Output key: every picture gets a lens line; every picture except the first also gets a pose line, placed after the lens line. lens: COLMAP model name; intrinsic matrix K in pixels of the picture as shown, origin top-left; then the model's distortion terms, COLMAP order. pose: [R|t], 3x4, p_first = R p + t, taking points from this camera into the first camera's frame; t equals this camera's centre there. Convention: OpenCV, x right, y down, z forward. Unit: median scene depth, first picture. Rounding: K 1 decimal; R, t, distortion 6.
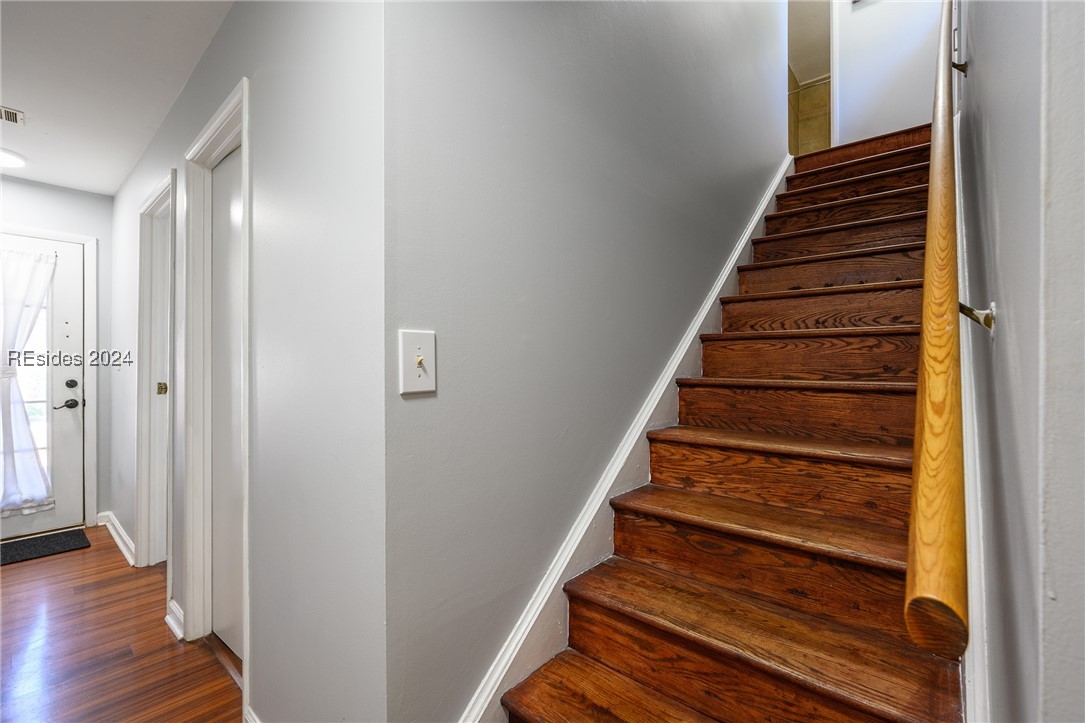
lens RADIAL K [[470.3, 0, 542.0], [0, 470.3, 364.7], [0, 0, 1]] dist [0.002484, -0.000044]
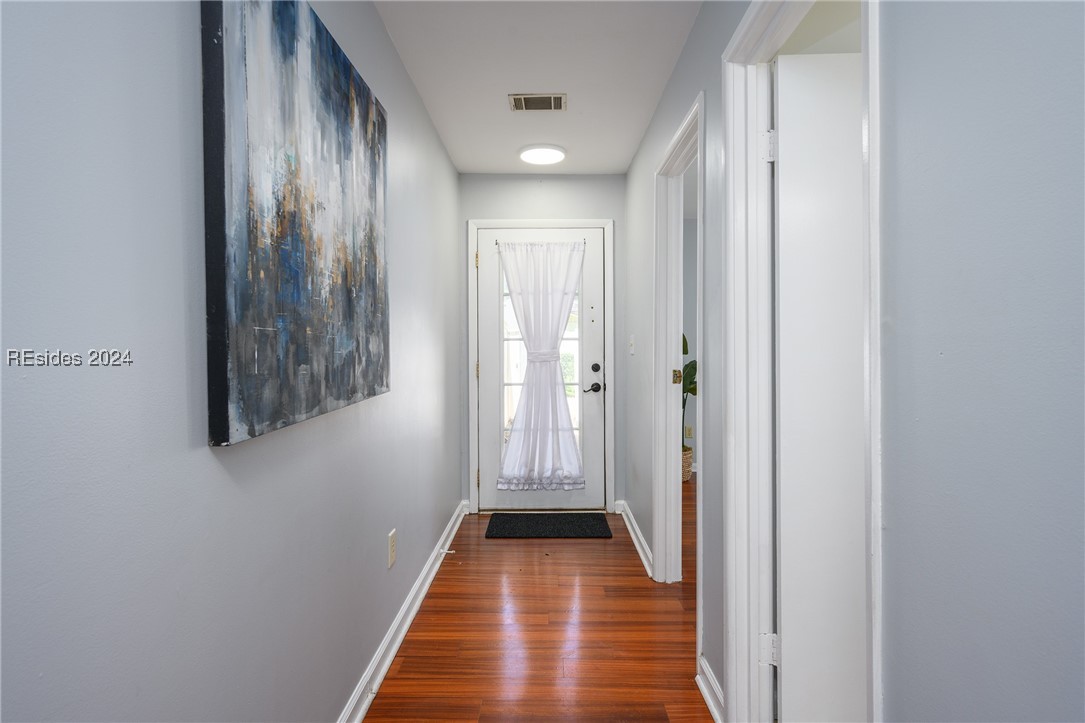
lens RADIAL K [[560.6, 0, 542.9], [0, 560.6, 358.2], [0, 0, 1]] dist [-0.004393, 0.001121]
pose [[0.652007, 0.010336, -0.758143, -0.168440], [0.002894, 0.999866, 0.016121, 0.000528], [0.758208, -0.012705, 0.651889, 0.137005]]
